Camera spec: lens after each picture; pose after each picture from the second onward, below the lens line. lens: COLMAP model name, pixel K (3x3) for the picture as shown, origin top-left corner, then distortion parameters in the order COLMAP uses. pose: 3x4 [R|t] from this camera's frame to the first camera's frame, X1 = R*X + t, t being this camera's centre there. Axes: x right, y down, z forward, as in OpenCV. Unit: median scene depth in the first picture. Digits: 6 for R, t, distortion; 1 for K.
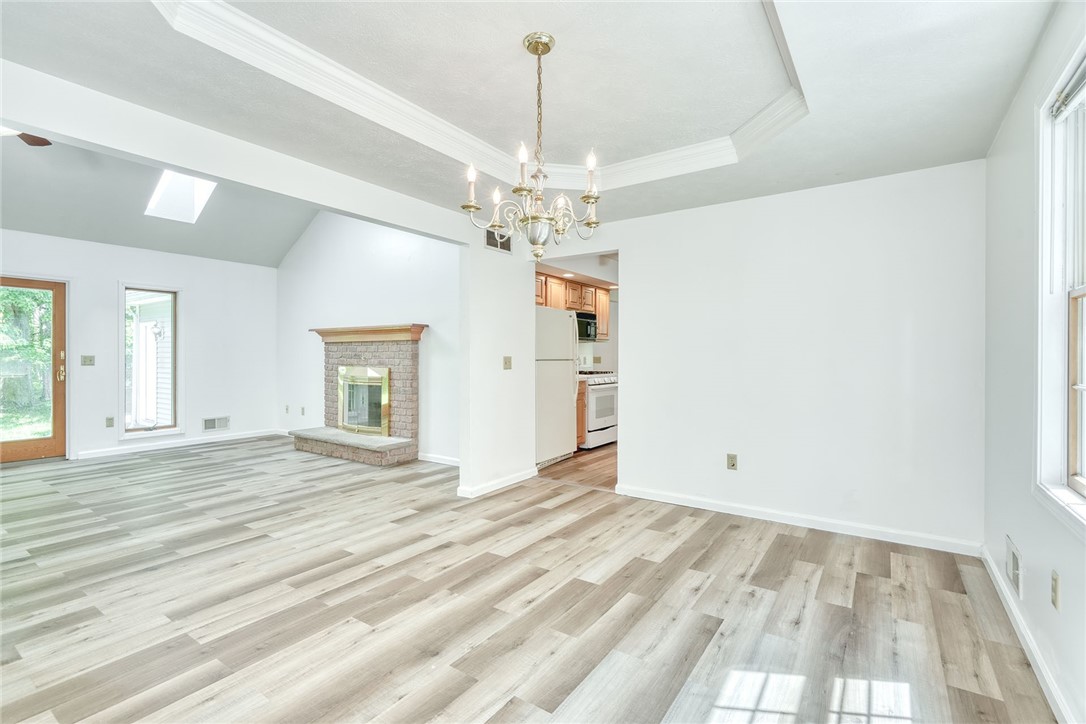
lens RADIAL K [[503.8, 0, 543.0], [0, 503.8, 362.0], [0, 0, 1]] dist [-0.002529, 0.000293]
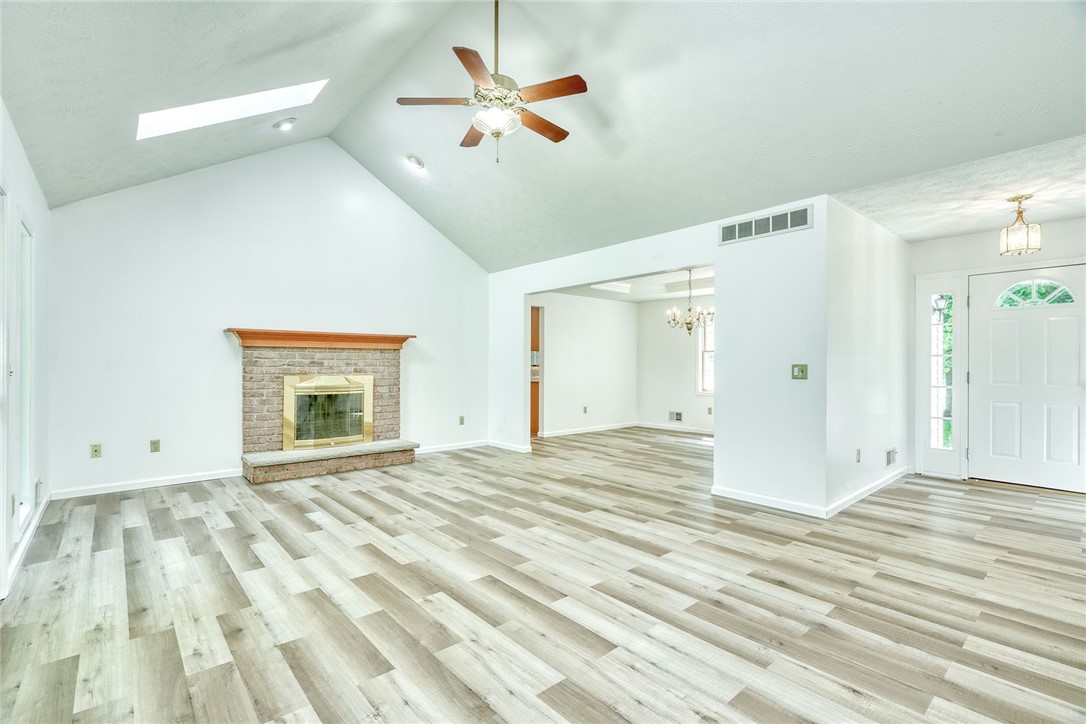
lens RADIAL K [[496.5, 0, 544.8], [0, 496.5, 362.5], [0, 0, 1]] dist [-0.002876, 0.000244]
pose [[0.234793, 0.001194, 0.972045, -1.242751], [0.009601, 0.999948, -0.003547, -0.007355], [-0.971998, 0.010165, 0.234769, 0.427357]]
